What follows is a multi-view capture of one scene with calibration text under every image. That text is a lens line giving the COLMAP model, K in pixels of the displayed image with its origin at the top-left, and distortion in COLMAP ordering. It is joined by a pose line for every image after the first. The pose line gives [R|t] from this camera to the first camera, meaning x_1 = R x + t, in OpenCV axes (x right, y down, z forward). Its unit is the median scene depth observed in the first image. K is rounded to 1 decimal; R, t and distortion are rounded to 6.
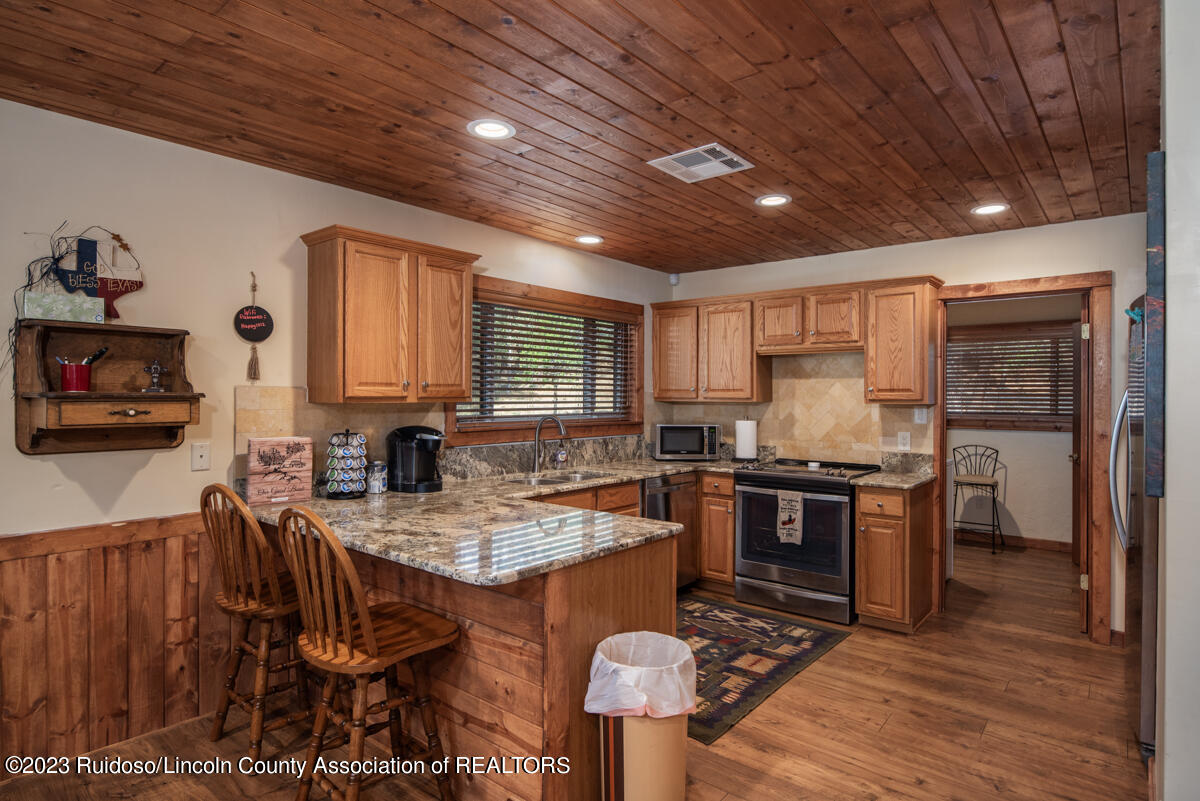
lens RADIAL K [[650.2, 0, 599.0], [0, 650.2, 394.0], [0, 0, 1]] dist [-0.002619, -0.004127]
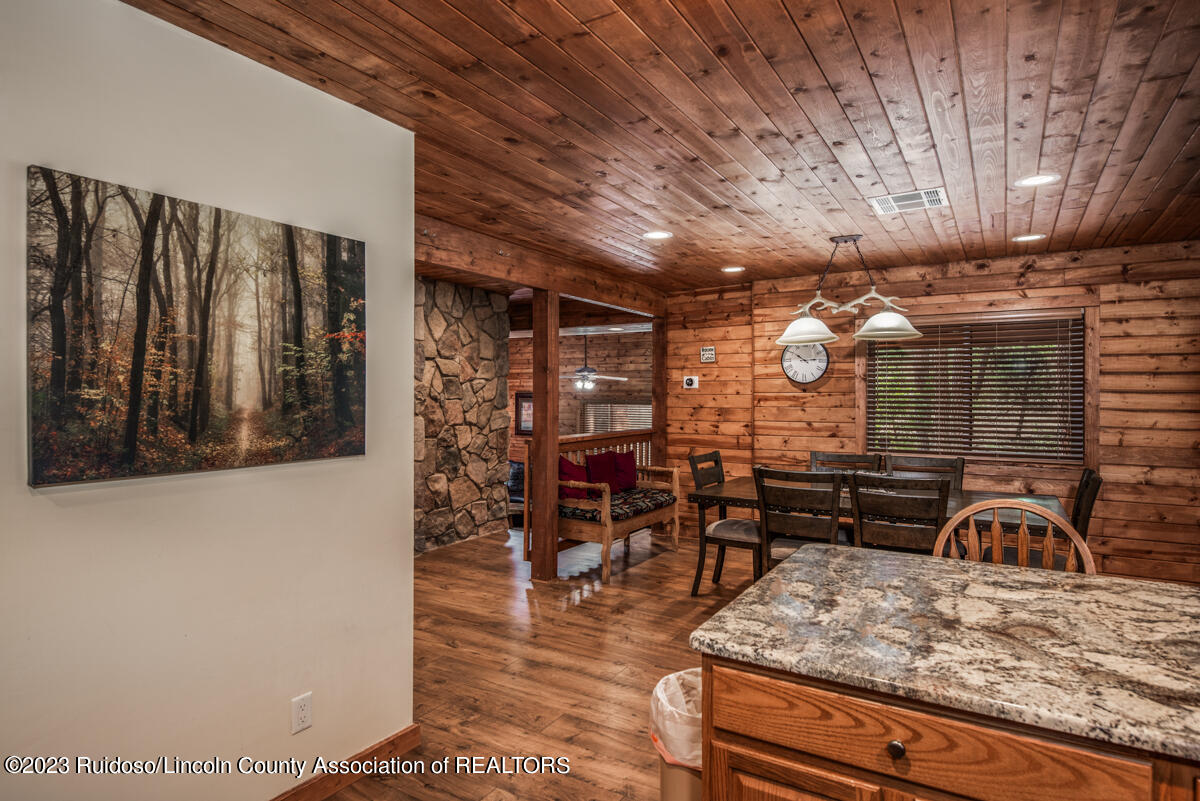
lens RADIAL K [[650.2, 0, 599.5], [0, 650.2, 392.2], [0, 0, 1]] dist [-0.002619, -0.004127]
pose [[-0.989777, -0.006816, -0.142458, 0.256891], [-0.006186, 0.999969, -0.004860, 0.003735], [0.142487, -0.003929, -0.989789, 1.377297]]
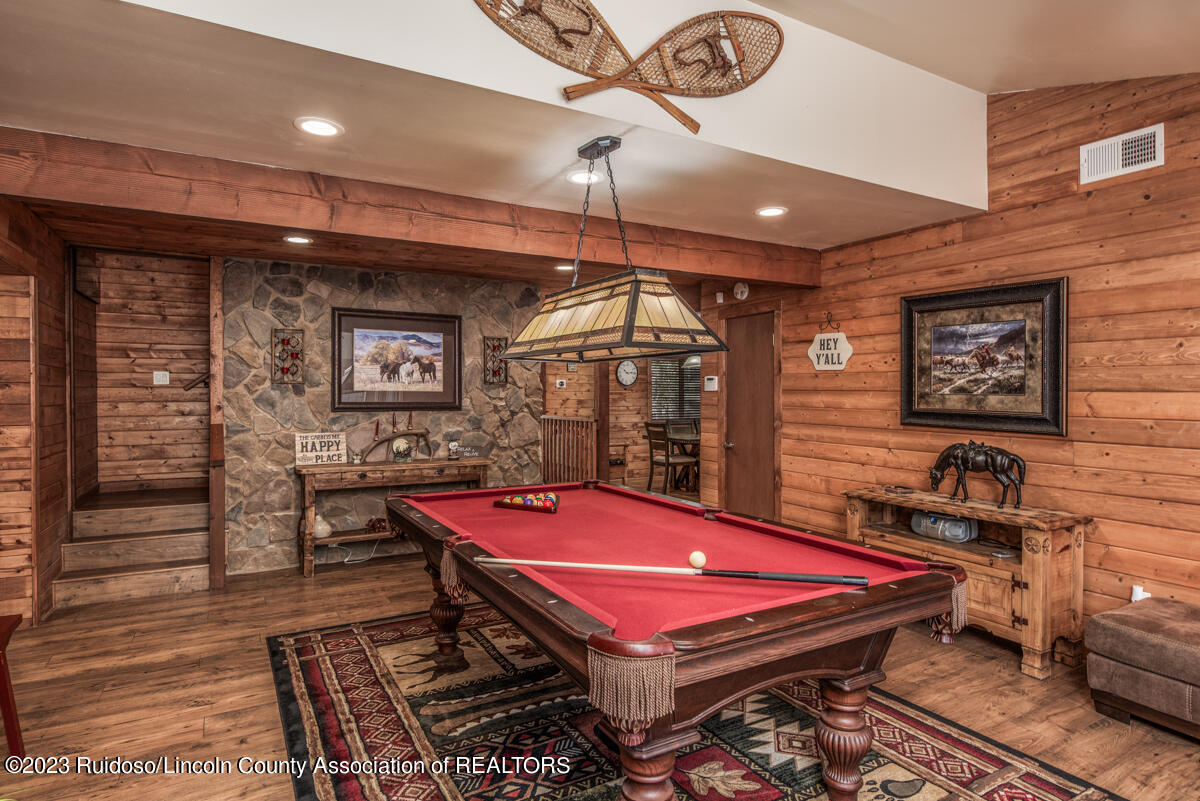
lens RADIAL K [[650.2, 0, 603.1], [0, 650.2, 399.7], [0, 0, 1]] dist [-0.002619, -0.004127]
pose [[-0.355195, 0.001661, -0.934791, 2.822520], [-0.000975, 0.999997, 0.002147, 0.035020], [0.934792, 0.001674, -0.355193, 0.669972]]
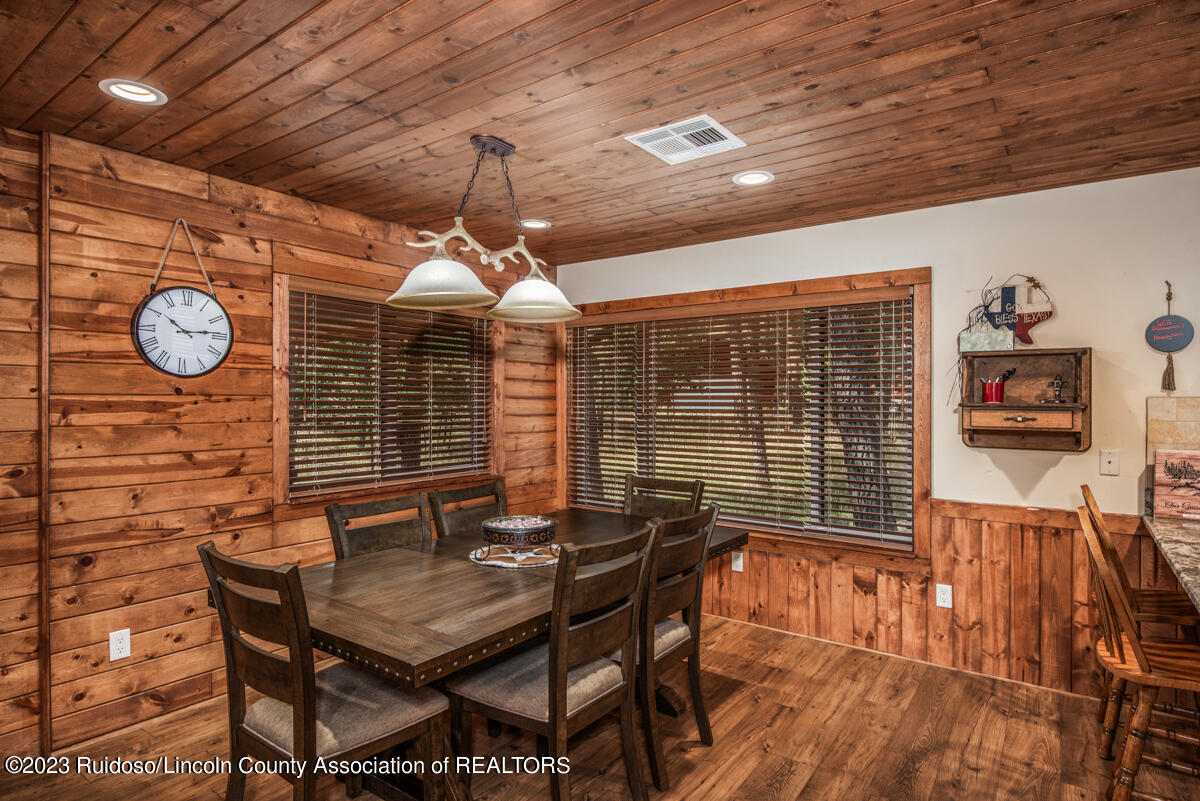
lens RADIAL K [[650.2, 0, 598.9], [0, 650.2, 404.8], [0, 0, 1]] dist [-0.002619, -0.004127]
pose [[0.063380, 0.001077, -0.997989, 0.405635], [-0.004206, 0.999991, 0.000812, 0.002713], [0.997981, 0.004146, 0.063384, 0.077657]]
